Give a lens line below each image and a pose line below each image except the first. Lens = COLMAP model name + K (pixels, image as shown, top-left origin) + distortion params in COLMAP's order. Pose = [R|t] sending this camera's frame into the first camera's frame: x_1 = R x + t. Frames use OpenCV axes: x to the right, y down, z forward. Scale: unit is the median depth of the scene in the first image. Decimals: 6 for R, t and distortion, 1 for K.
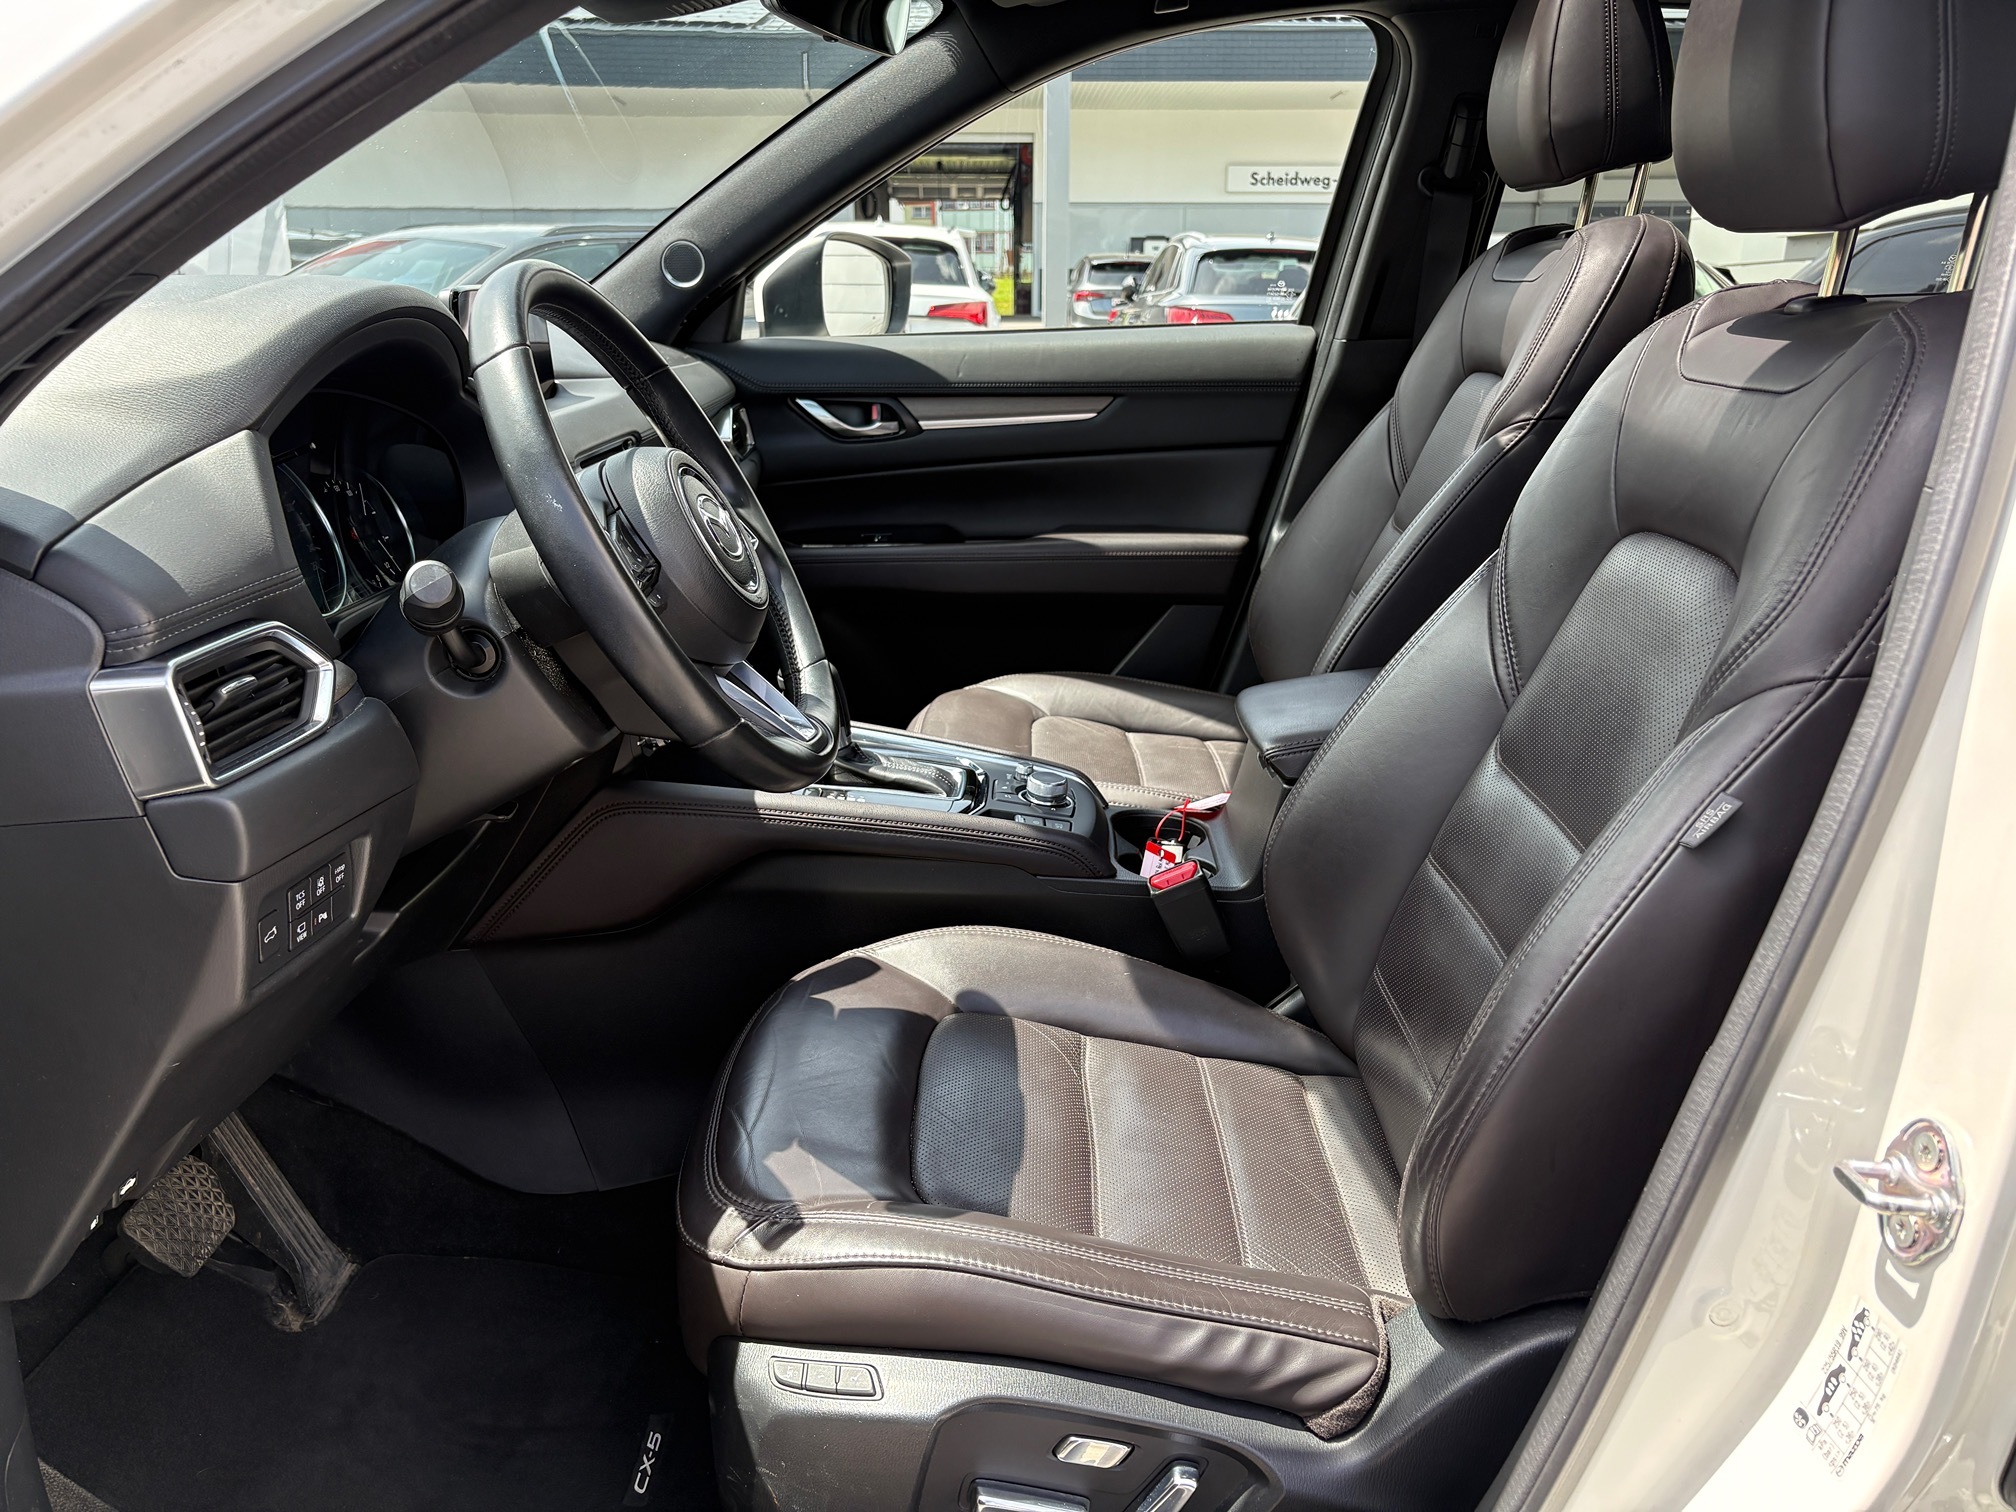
lens RADIAL K [[1525.3, 0, 1008.0], [0, 1525.3, 756.0], [0, 0, 1]] dist [0.009067, -0.001338]
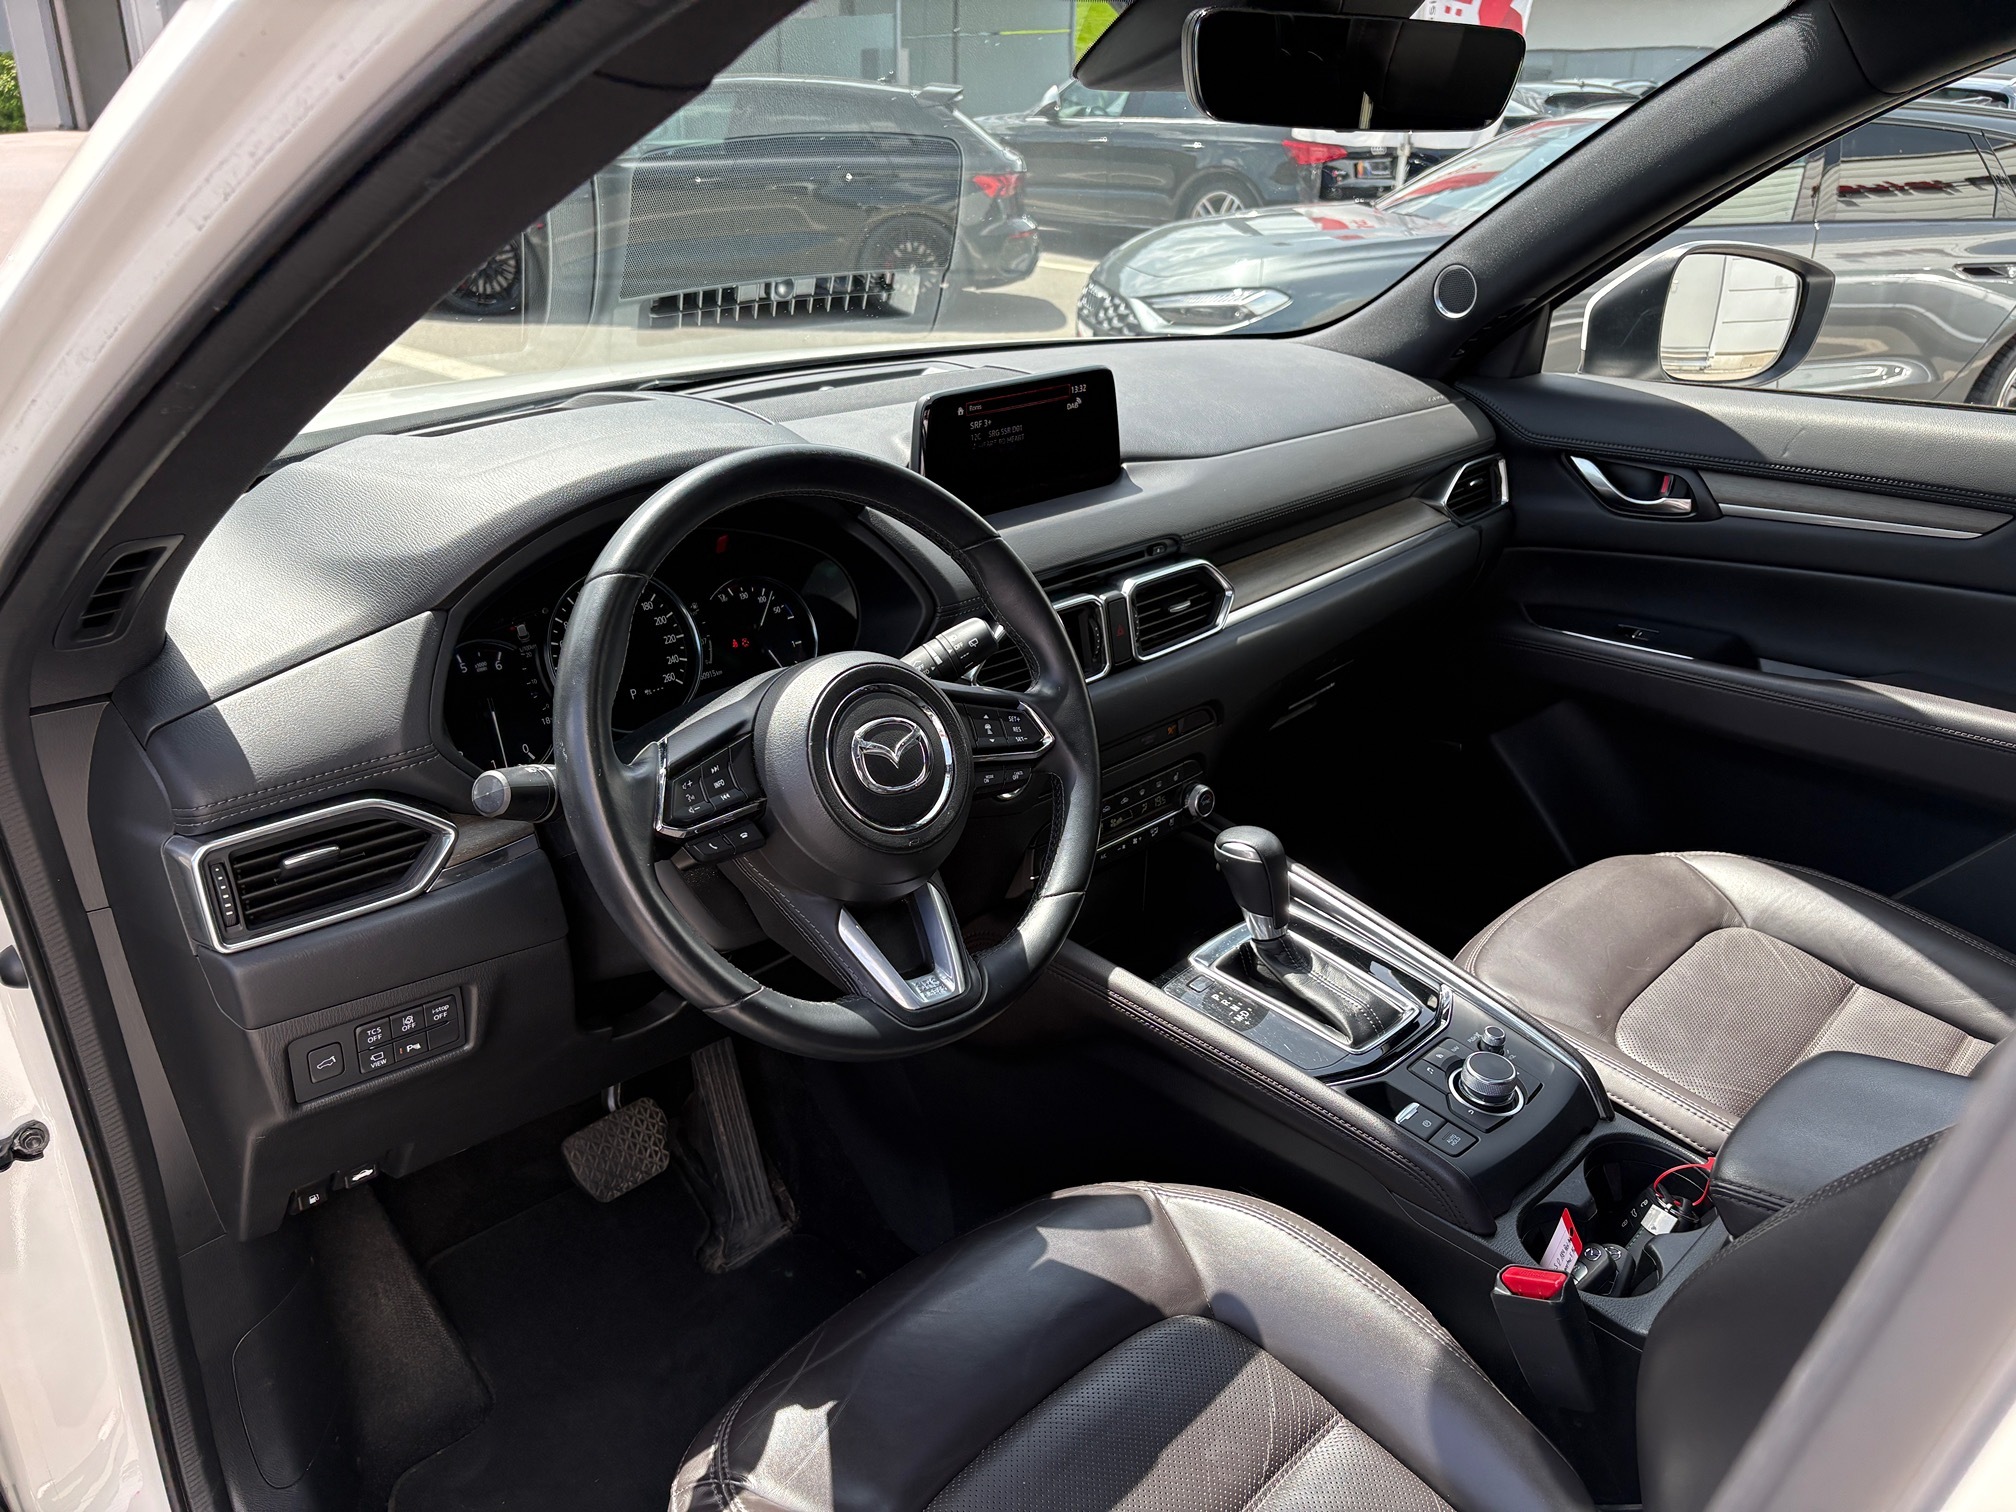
lens RADIAL K [[1525.3, 0, 1008.0], [0, 1525.3, 756.0], [0, 0, 1]] dist [0.009067, -0.001338]
pose [[0.727967, 0.265894, -0.631952, 0.309463], [-0.208924, 0.963928, 0.164907, -0.224208], [0.653004, 0.011983, 0.757259, 0.259535]]
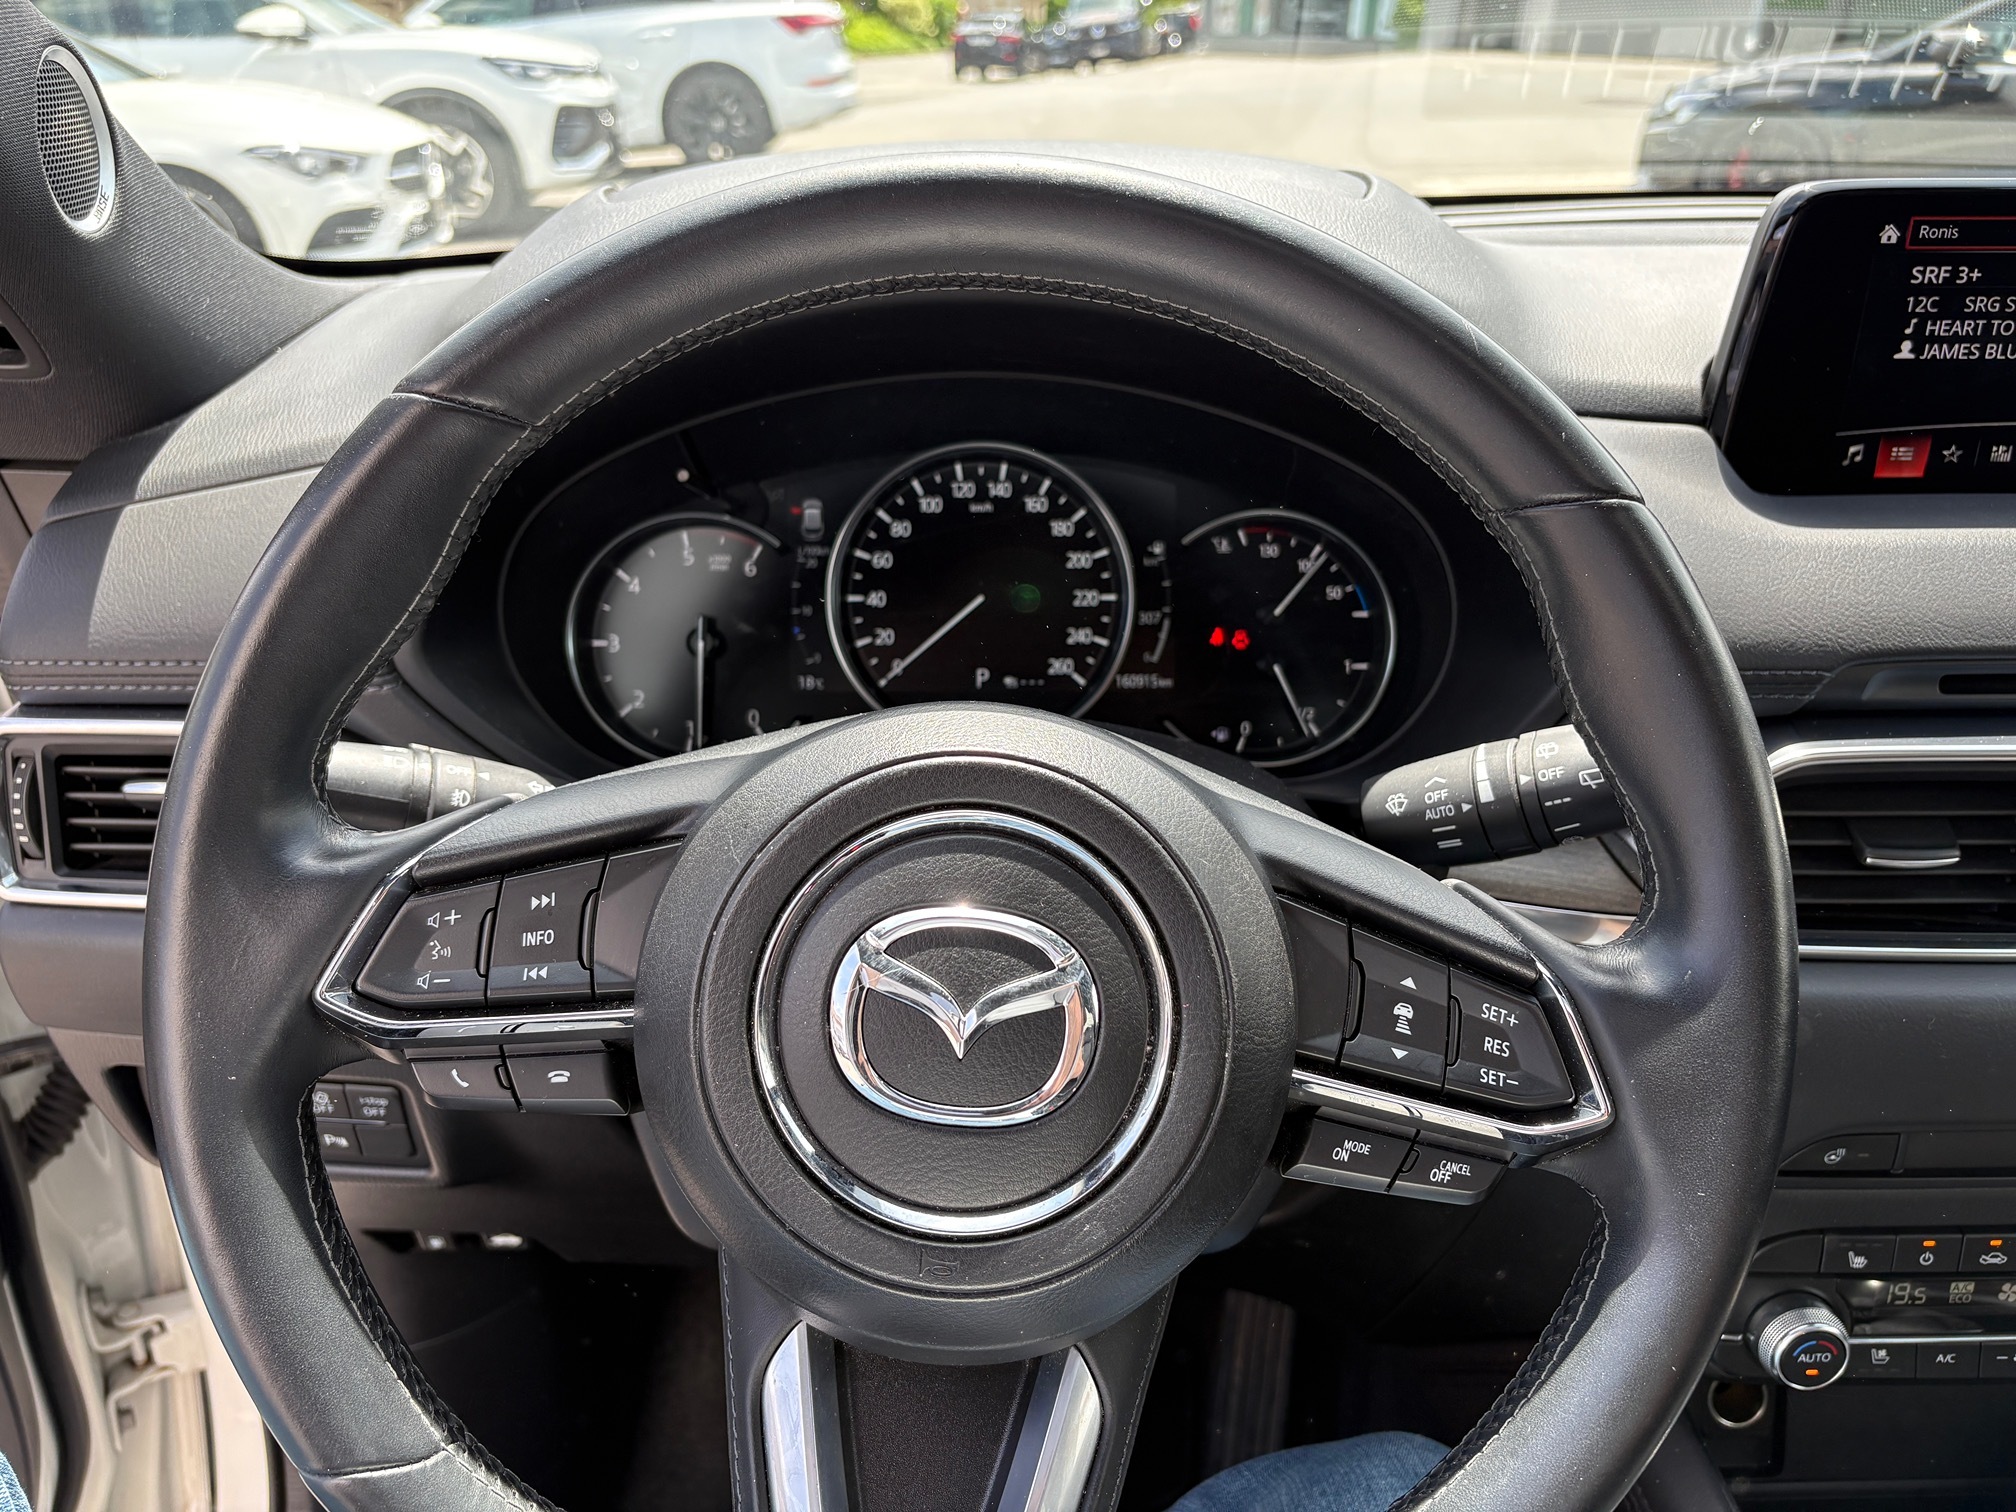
lens RADIAL K [[1591.4, 0, 1008.0], [0, 1591.4, 756.0], [0, 0, 1]] dist [0.007065, 0.001089]
pose [[0.036993, 0.425710, -0.904103, 0.075682], [-0.293853, 0.869357, 0.397326, -0.246427], [0.955134, 0.250976, 0.157257, 0.674052]]
